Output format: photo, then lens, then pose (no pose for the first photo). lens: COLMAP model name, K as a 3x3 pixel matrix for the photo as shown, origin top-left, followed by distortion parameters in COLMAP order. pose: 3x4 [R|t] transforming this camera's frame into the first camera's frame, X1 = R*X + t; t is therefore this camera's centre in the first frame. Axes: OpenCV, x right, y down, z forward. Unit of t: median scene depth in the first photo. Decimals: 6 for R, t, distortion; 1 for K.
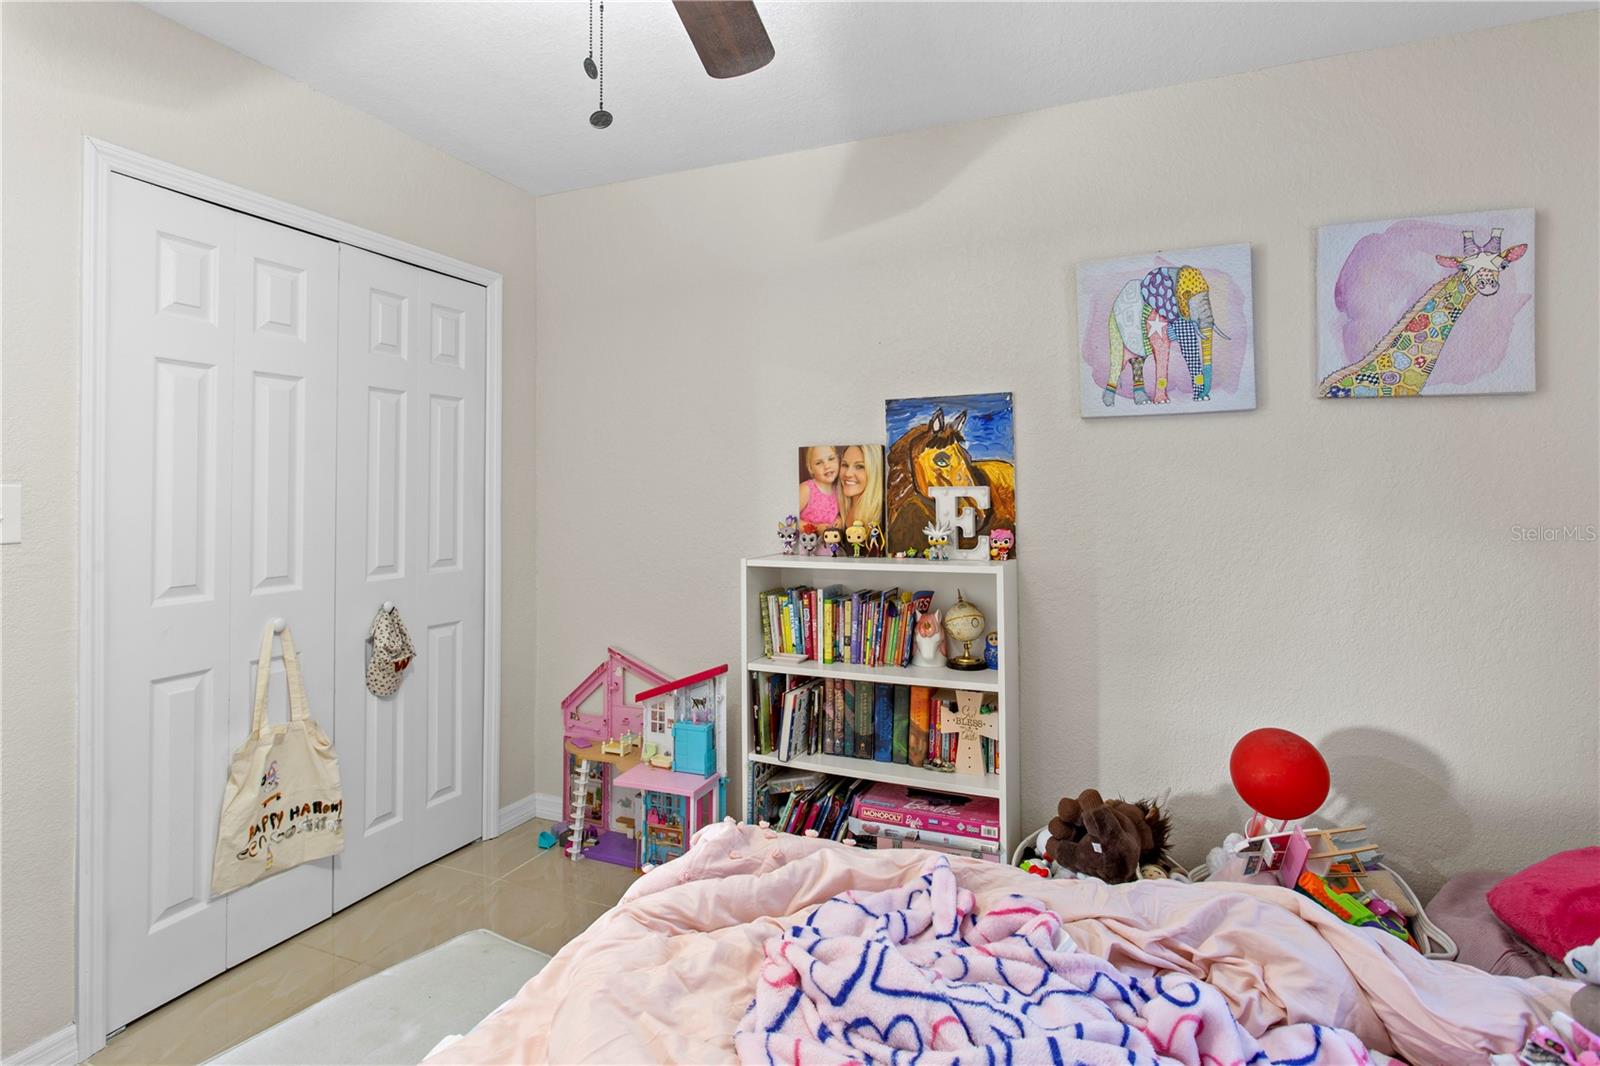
lens RADIAL K [[817.5, 0, 793.4], [0, 817.5, 475.4], [0, 0, 1]] dist [-0.016964, 0.008377]
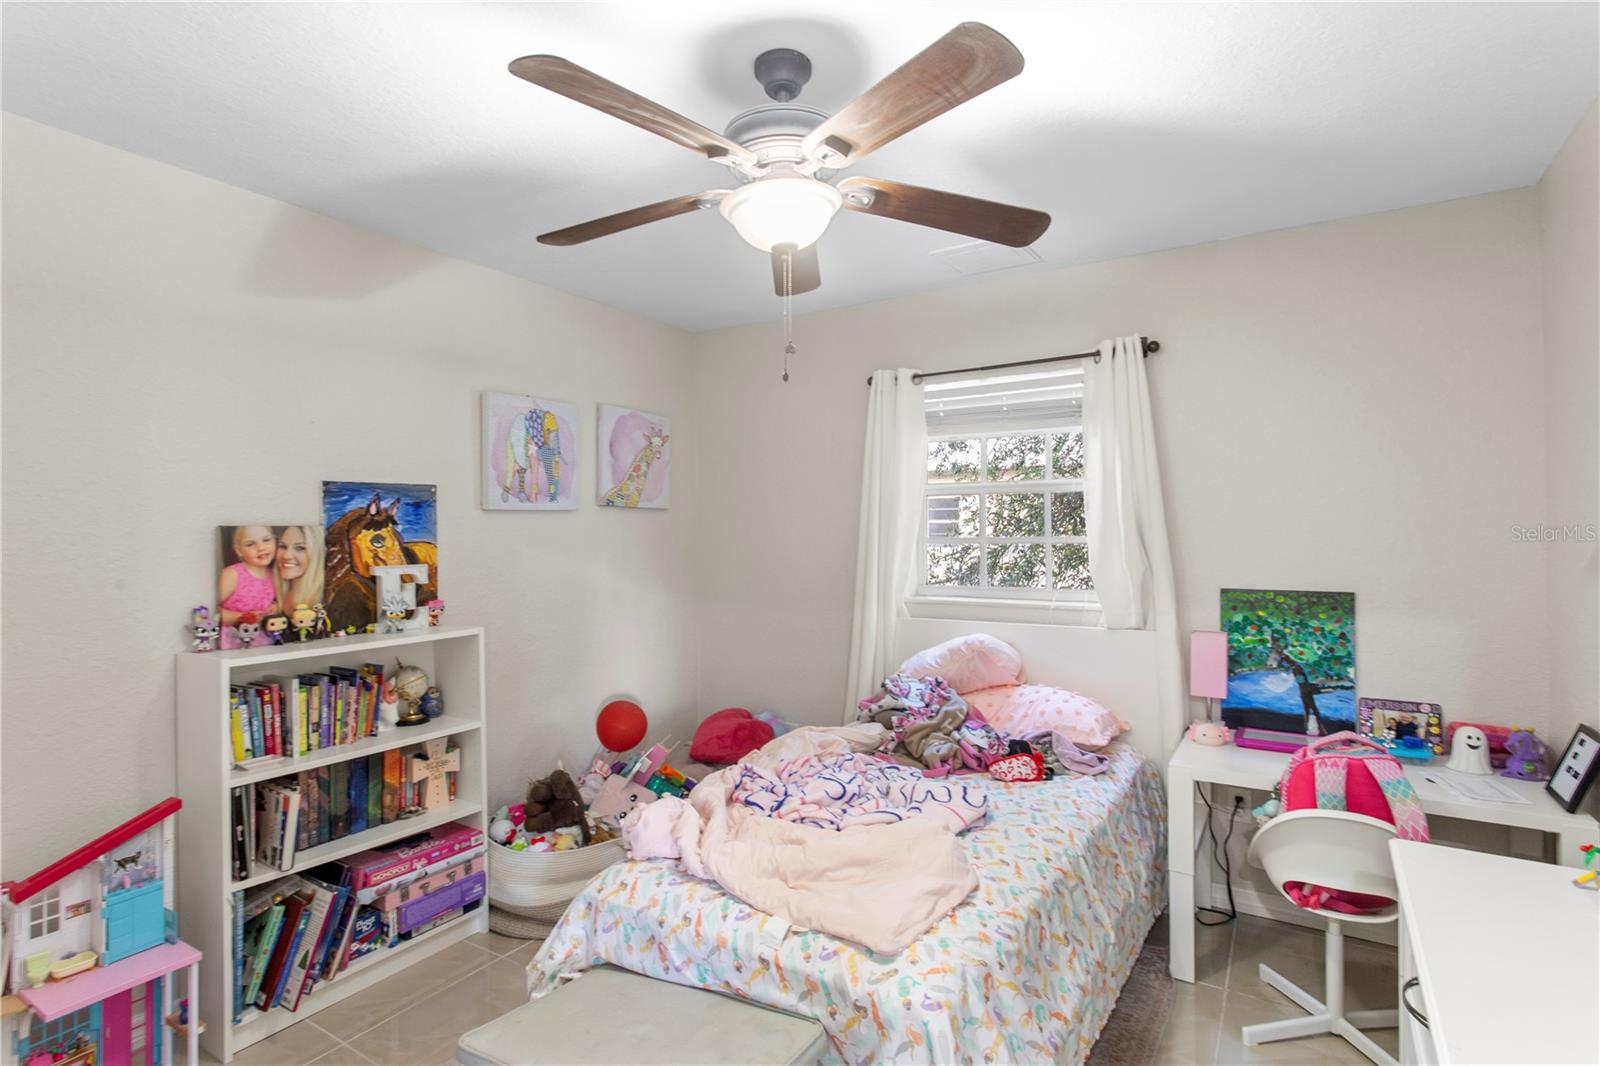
lens RADIAL K [[817.5, 0, 800.0], [0, 817.5, 532.9], [0, 0, 1]] dist [-0.016964, 0.008377]
pose [[0.149290, 0.002081, 0.988791, -0.813366], [-0.005350, 0.999985, -0.001296, -0.031836], [-0.988779, -0.005096, 0.149299, 0.284308]]
